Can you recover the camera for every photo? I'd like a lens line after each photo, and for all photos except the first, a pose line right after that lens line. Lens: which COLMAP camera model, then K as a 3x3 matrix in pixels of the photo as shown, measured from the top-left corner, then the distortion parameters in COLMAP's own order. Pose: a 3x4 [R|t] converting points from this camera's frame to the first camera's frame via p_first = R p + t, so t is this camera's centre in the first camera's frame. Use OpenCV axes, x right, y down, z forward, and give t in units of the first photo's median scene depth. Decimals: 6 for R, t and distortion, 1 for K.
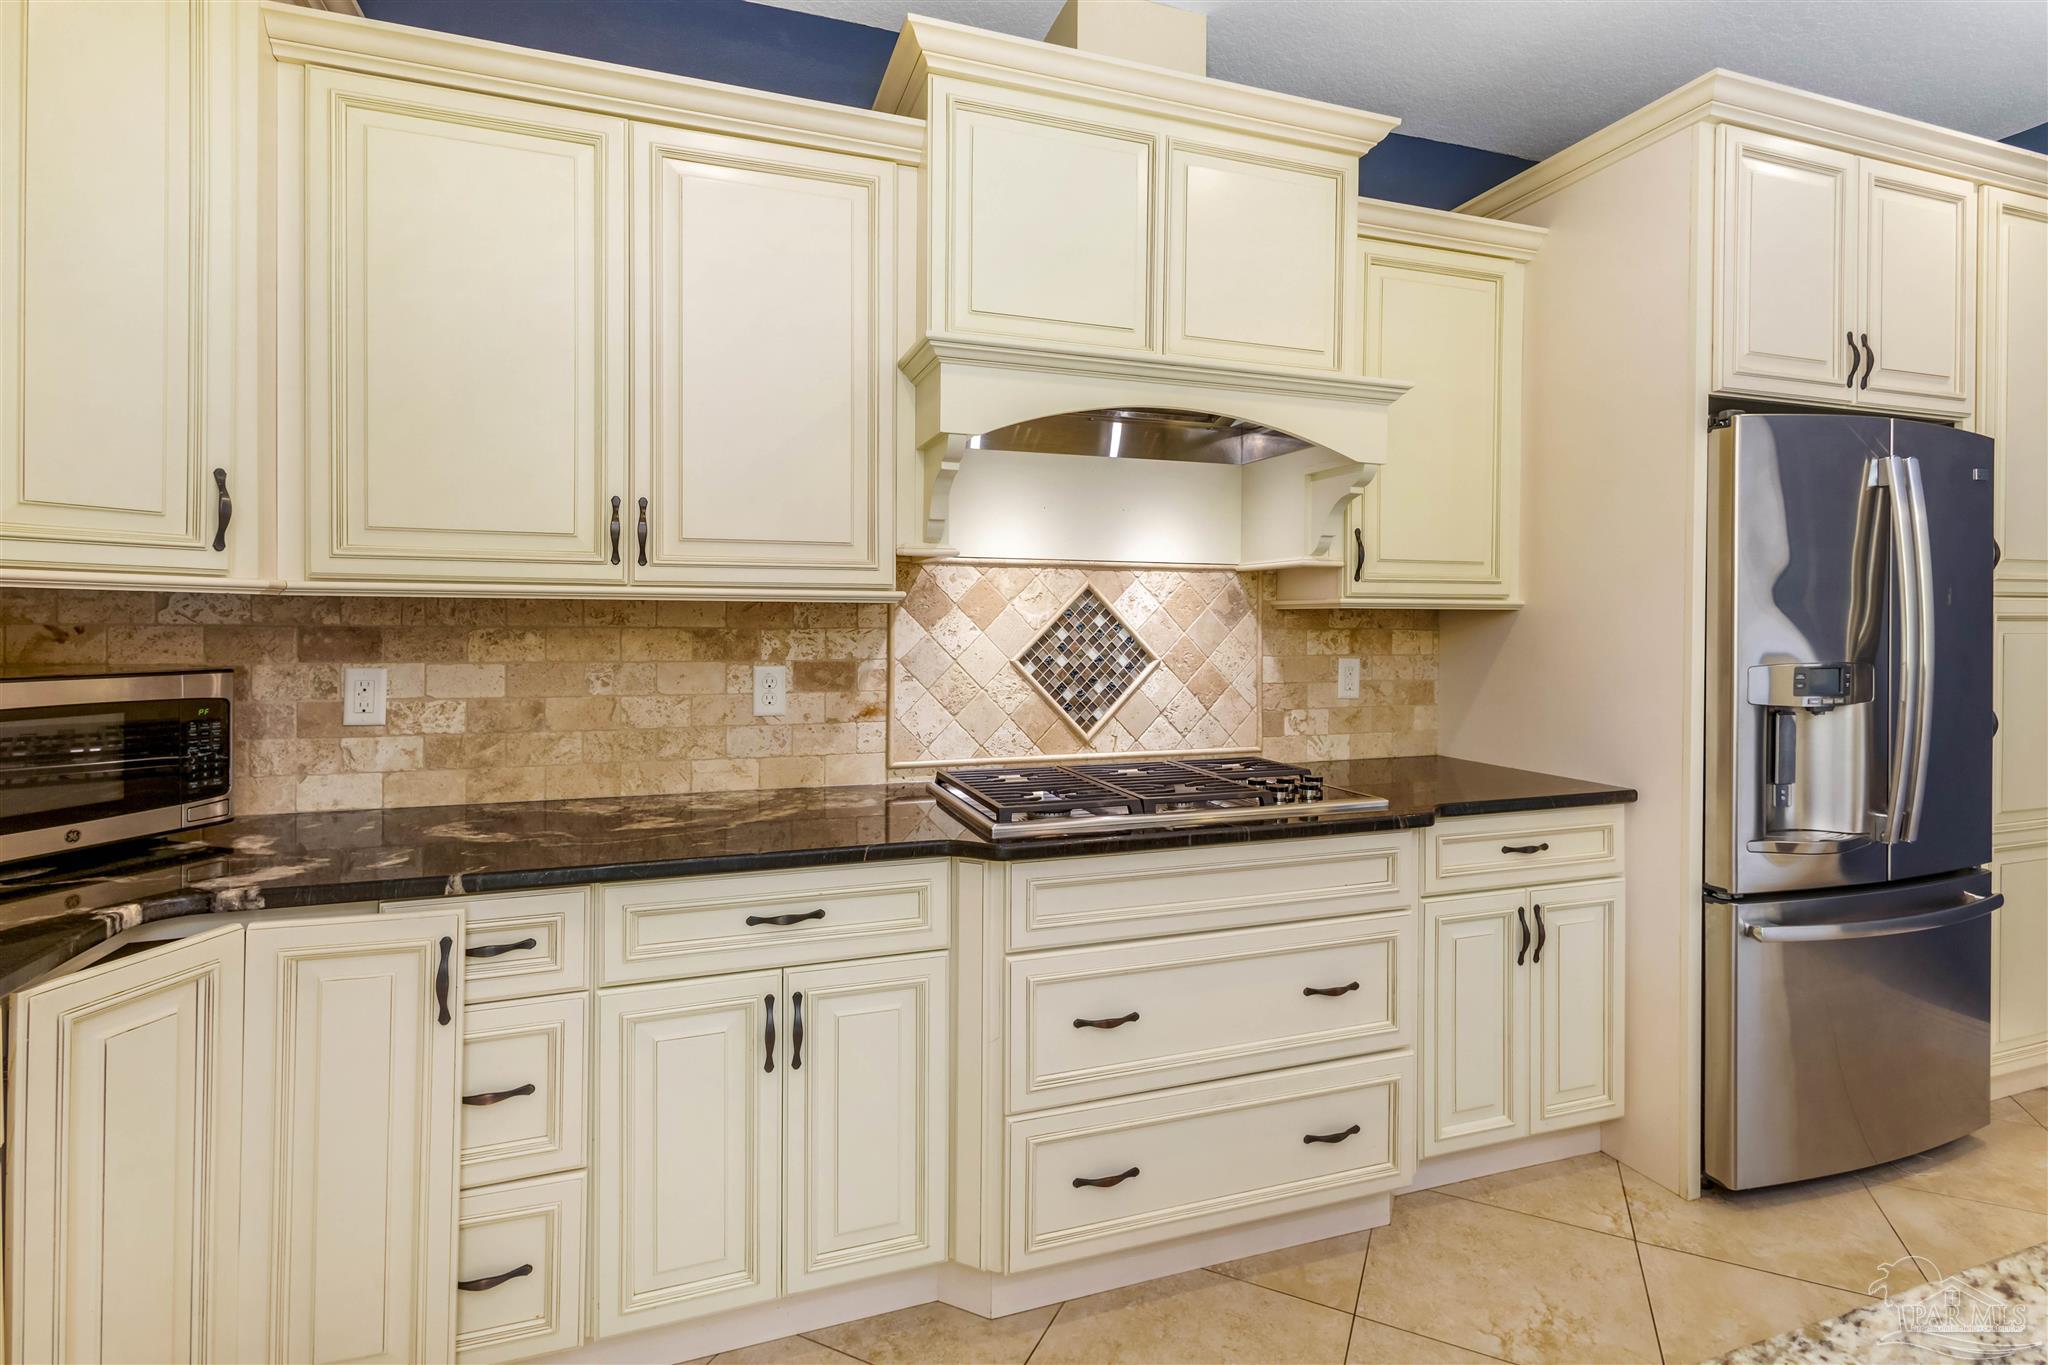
lens RADIAL K [[961.9, 0, 1007.0], [0, 961.9, 629.4], [0, 0, 1]] dist [0.003213, 0.000265]
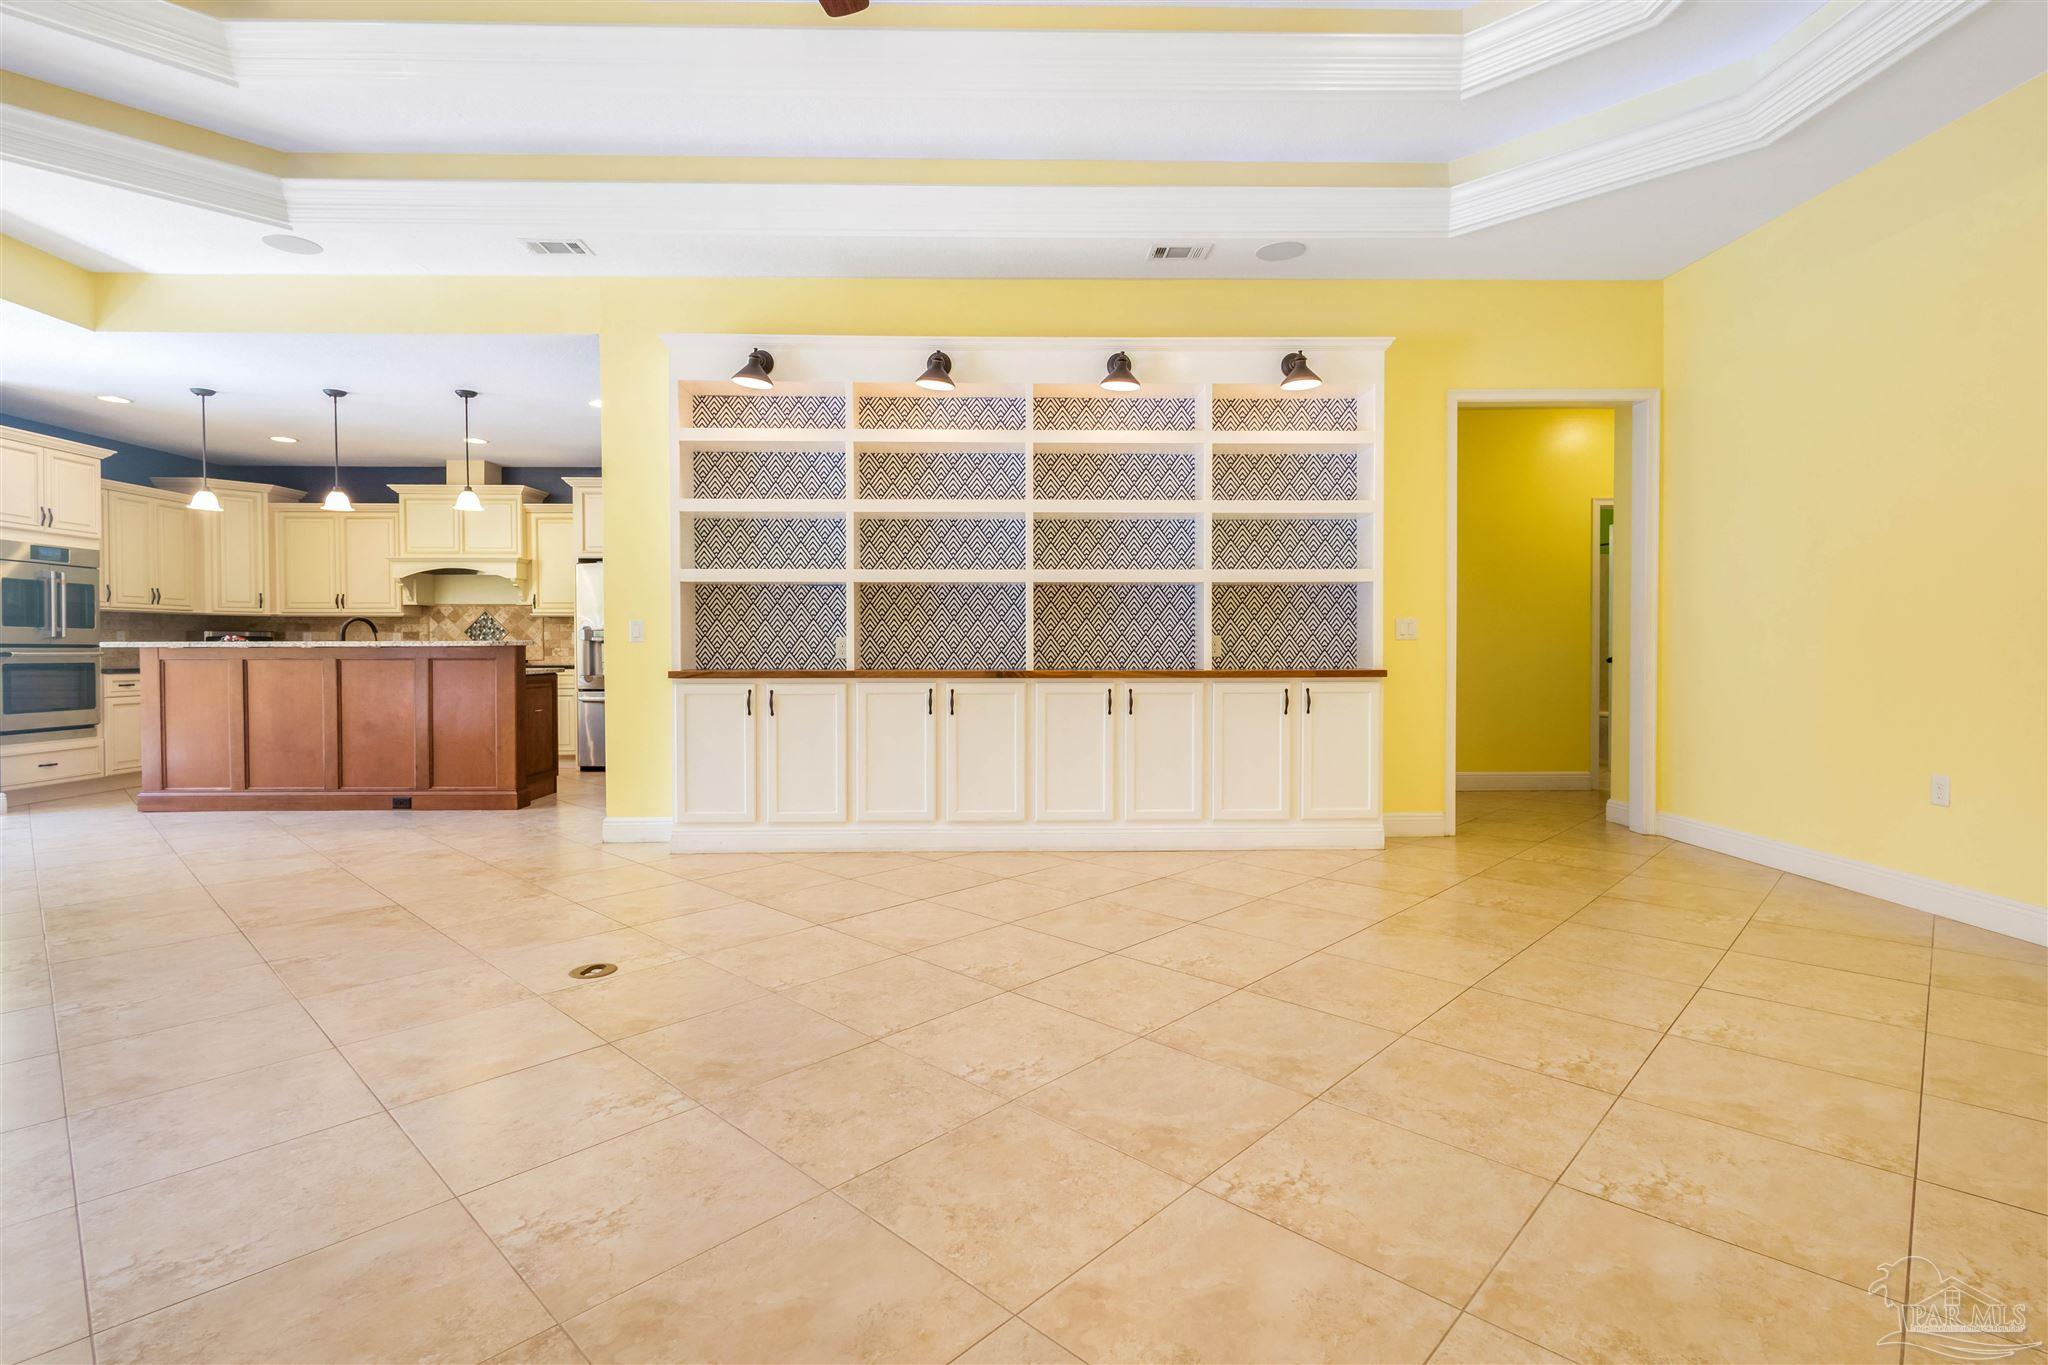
lens RADIAL K [[962.3, 0, 1013.1], [0, 962.3, 657.1], [0, 0, 1]] dist [0.019493, 0.000149]
pose [[0.953281, 0.000557, -0.302085, 3.176103], [0.001121, 0.999985, 0.005383, 0.111846], [0.302083, -0.005470, 0.953266, -1.911131]]
